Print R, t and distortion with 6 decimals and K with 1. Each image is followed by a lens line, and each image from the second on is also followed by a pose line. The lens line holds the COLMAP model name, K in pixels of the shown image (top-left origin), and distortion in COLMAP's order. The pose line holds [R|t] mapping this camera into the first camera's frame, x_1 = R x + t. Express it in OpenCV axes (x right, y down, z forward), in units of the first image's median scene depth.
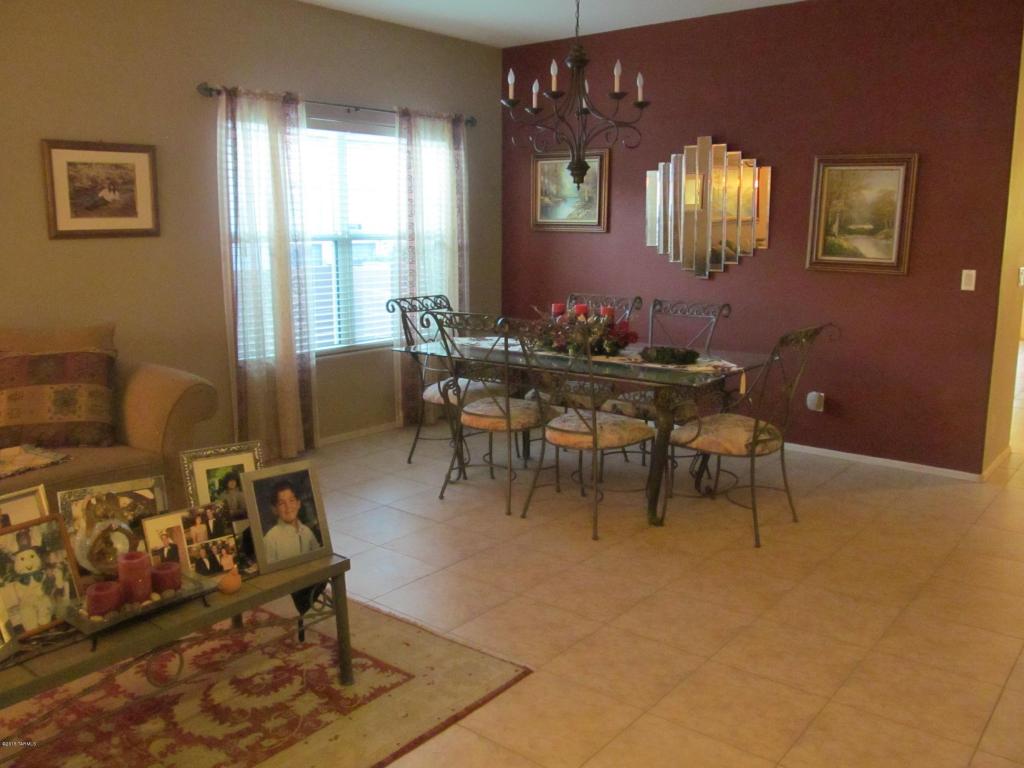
lens RADIAL K [[858.6, 0, 518.1], [0, 858.6, 382.9], [0, 0, 1]] dist [-0.071812, 0.042401]
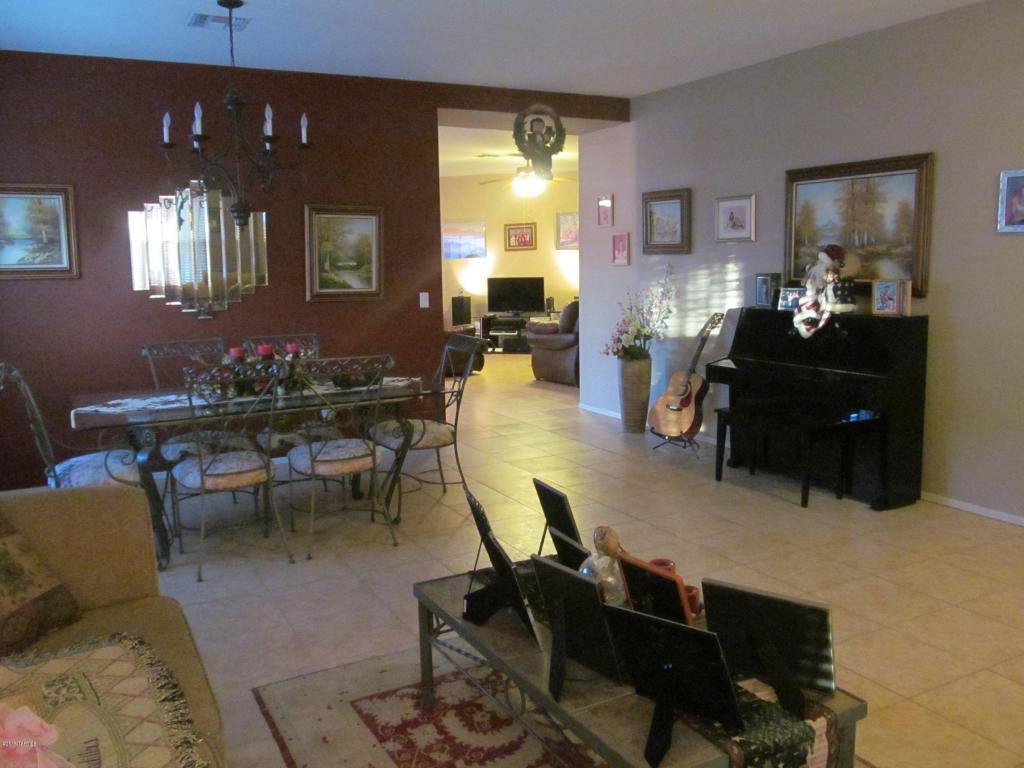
lens RADIAL K [[858.6, 0, 518.1], [0, 858.6, 382.9], [0, 0, 1]] dist [-0.071812, 0.042401]
pose [[0.387600, -0.139519, 0.911208, -0.657494], [0.182124, 0.980586, 0.072672, -0.060383], [-0.903658, 0.137785, 0.405485, 0.300265]]
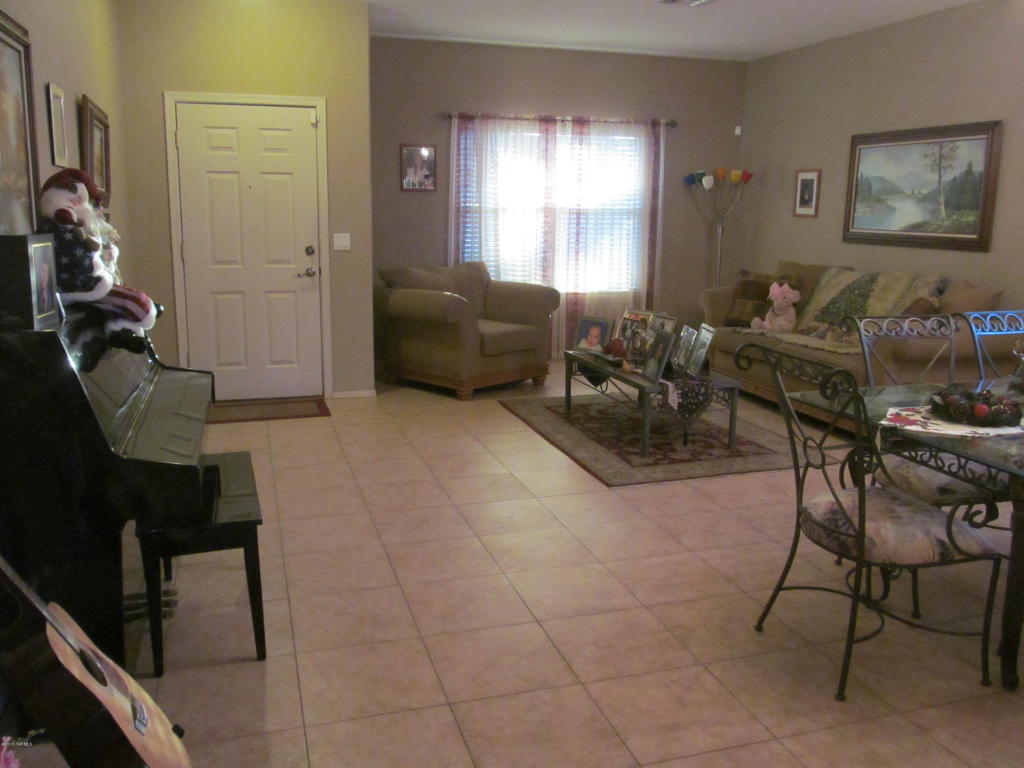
lens RADIAL K [[858.6, 0, 518.1], [0, 858.6, 382.9], [0, 0, 1]] dist [-0.071812, 0.042401]
pose [[-0.552033, 0.160321, -0.818264, 0.754878], [-0.173784, 0.937670, 0.300957, -0.157304], [0.815511, 0.308339, -0.489764, 0.875125]]
